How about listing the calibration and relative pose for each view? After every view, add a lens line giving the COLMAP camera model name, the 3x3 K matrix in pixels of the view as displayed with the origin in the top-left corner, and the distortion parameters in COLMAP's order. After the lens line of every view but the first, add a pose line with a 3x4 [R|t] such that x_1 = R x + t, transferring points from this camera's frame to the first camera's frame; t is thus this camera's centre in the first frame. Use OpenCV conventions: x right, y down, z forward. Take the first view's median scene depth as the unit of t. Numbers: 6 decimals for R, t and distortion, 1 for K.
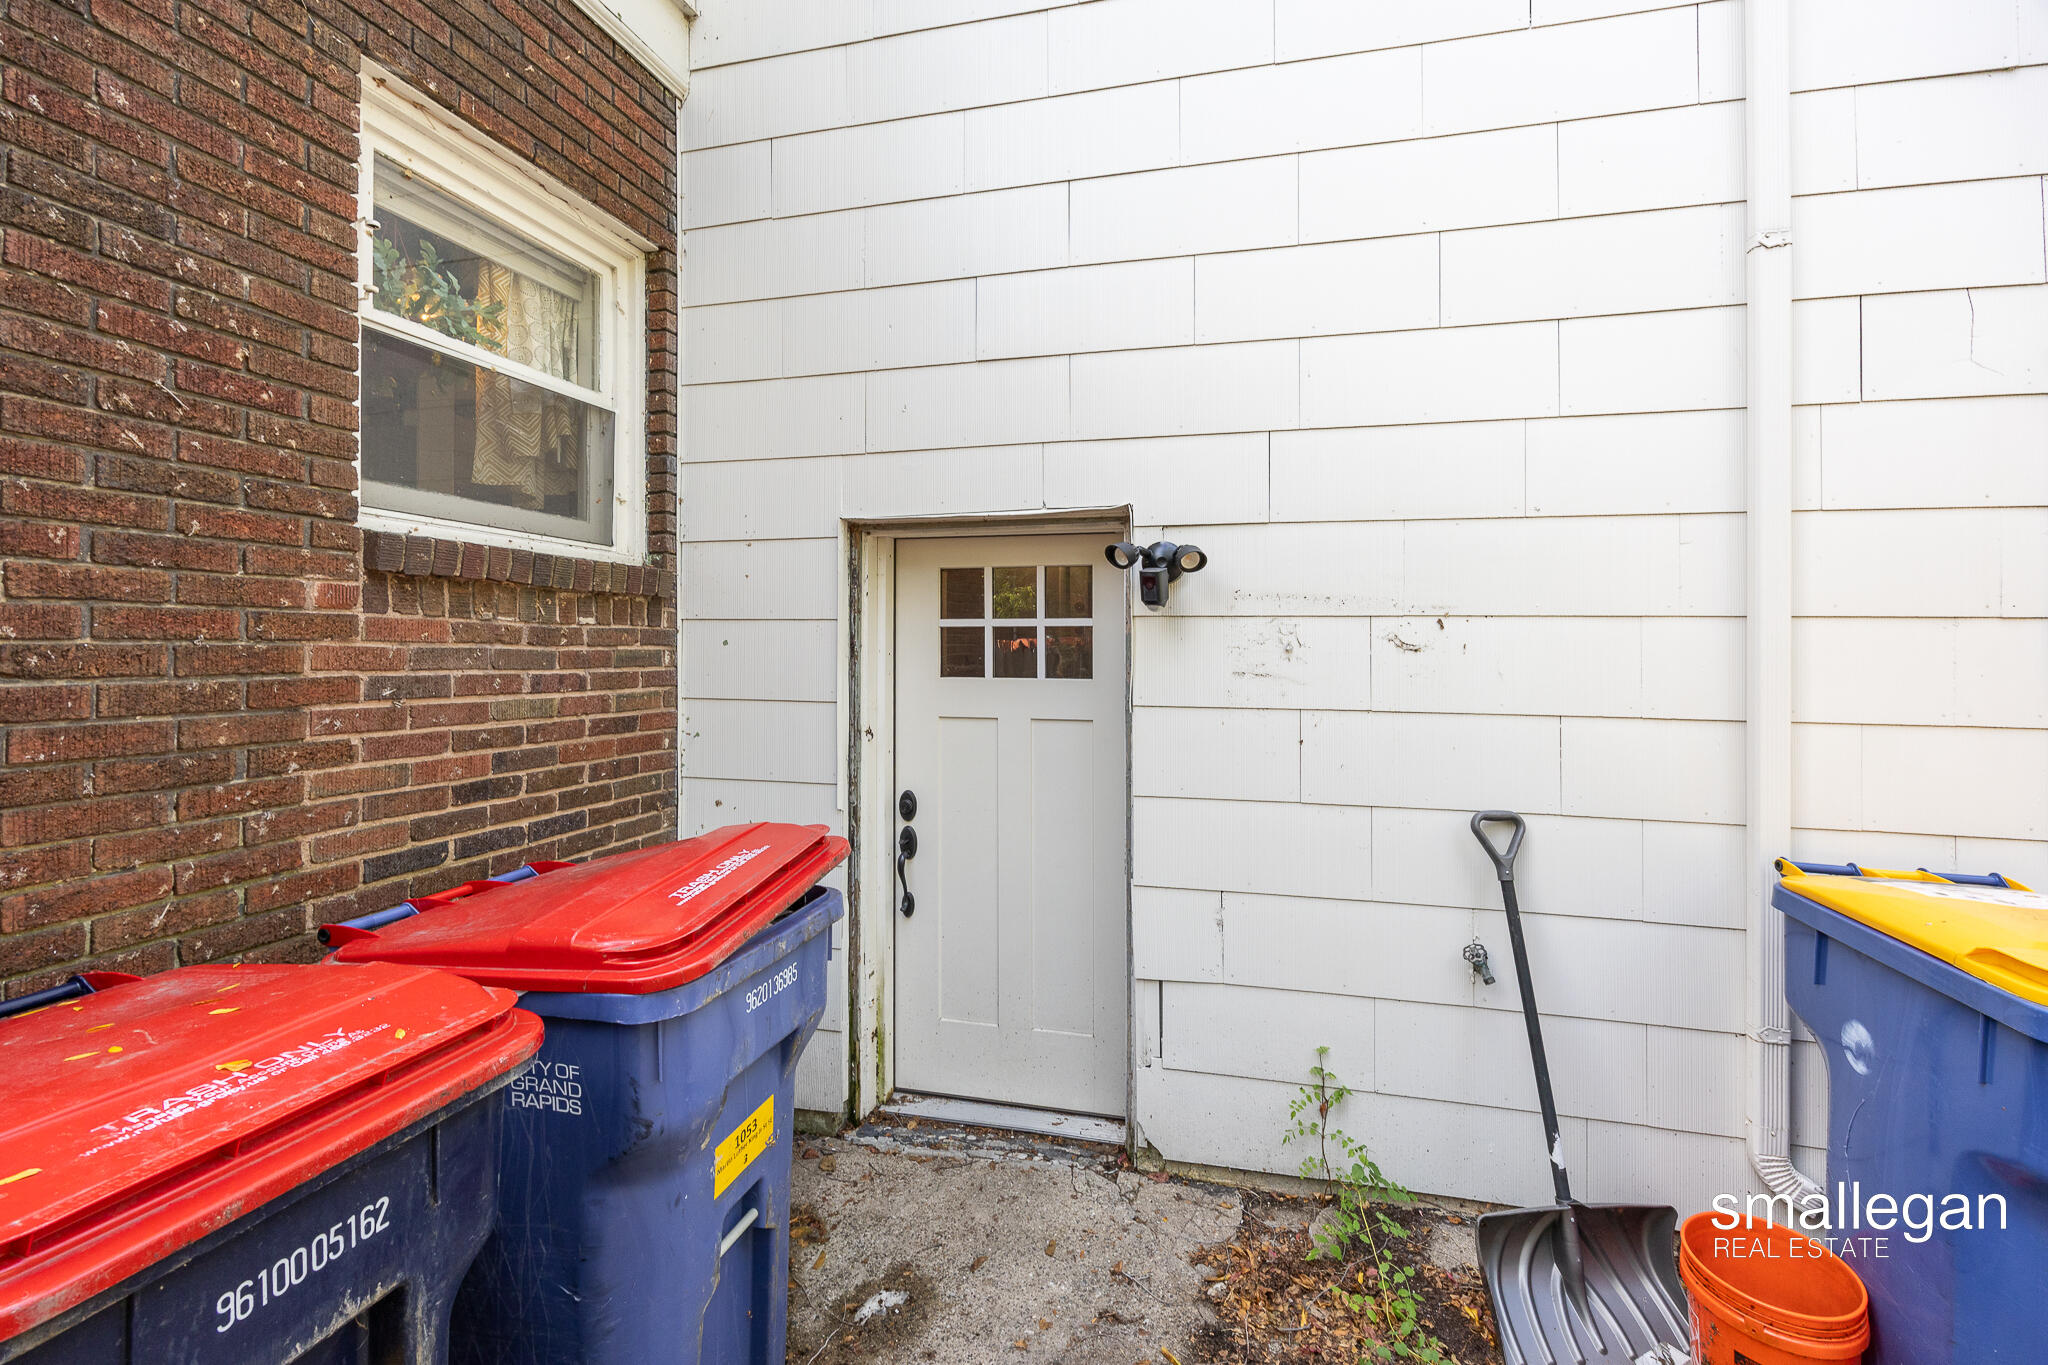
lens RADIAL K [[797.2, 0, 1016.8], [0, 797.2, 645.5], [0, 0, 1]] dist [-0.002419, -0.000144]
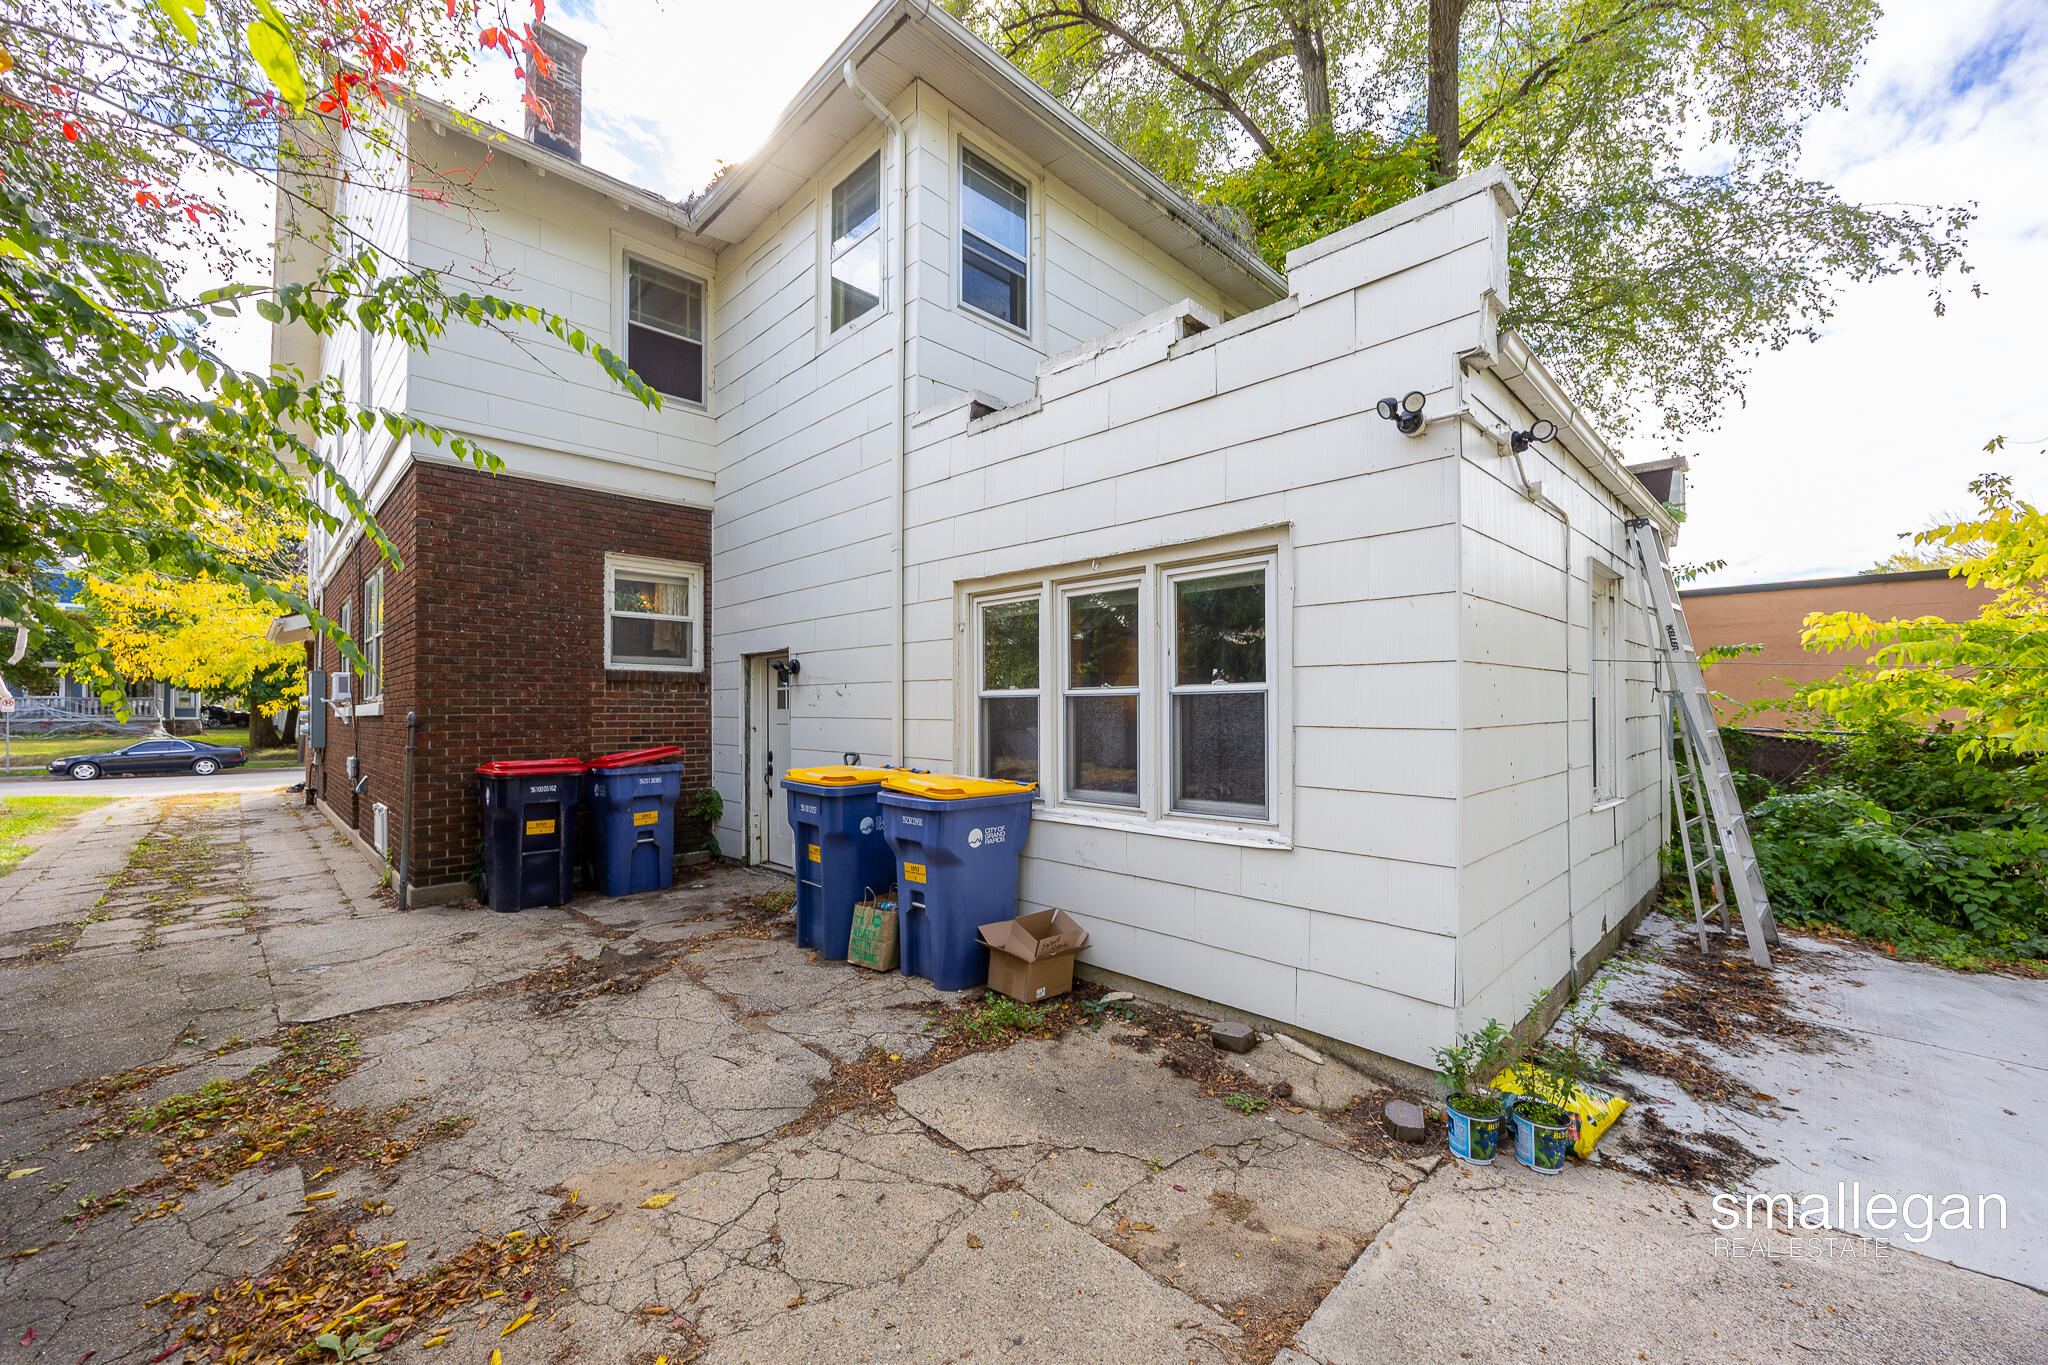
lens RADIAL K [[797.2, 0, 1023.3], [0, 797.2, 696.0], [0, 0, 1]] dist [-0.002419, -0.000144]
pose [[0.838844, -0.018973, -0.544041, 2.342301], [0.008870, 0.999736, -0.021189, 0.067069], [0.544299, 0.012949, 0.838791, -0.922538]]
